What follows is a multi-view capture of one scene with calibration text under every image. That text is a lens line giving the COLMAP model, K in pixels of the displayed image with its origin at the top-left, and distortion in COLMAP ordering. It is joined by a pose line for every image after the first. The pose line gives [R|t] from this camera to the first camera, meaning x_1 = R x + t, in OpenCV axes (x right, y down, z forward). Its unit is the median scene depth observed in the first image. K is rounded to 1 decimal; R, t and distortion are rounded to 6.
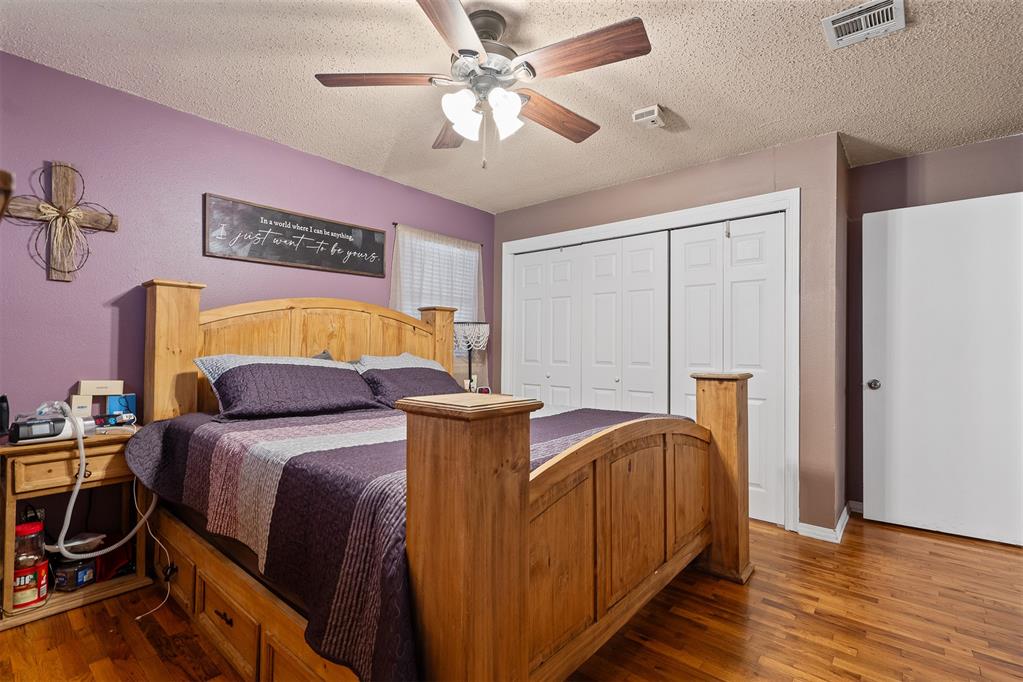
lens RADIAL K [[476.6, 0, 506.8], [0, 476.6, 340.2], [0, 0, 1]] dist [-0.002584, 0.003876]
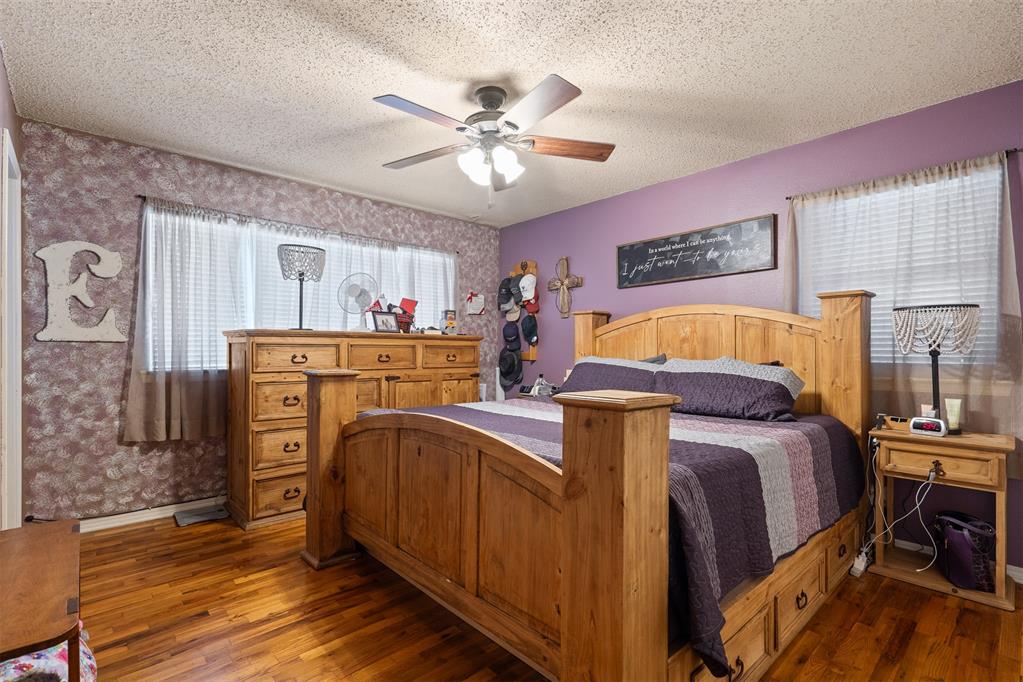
lens RADIAL K [[476.6, 0, 507.6], [0, 476.6, 350.3], [0, 0, 1]] dist [-0.002584, 0.003876]
pose [[-0.115145, -0.014750, -0.993239, 0.763981], [0.012680, 0.999786, -0.016318, 0.026173], [0.993268, -0.014473, -0.114934, 0.750442]]
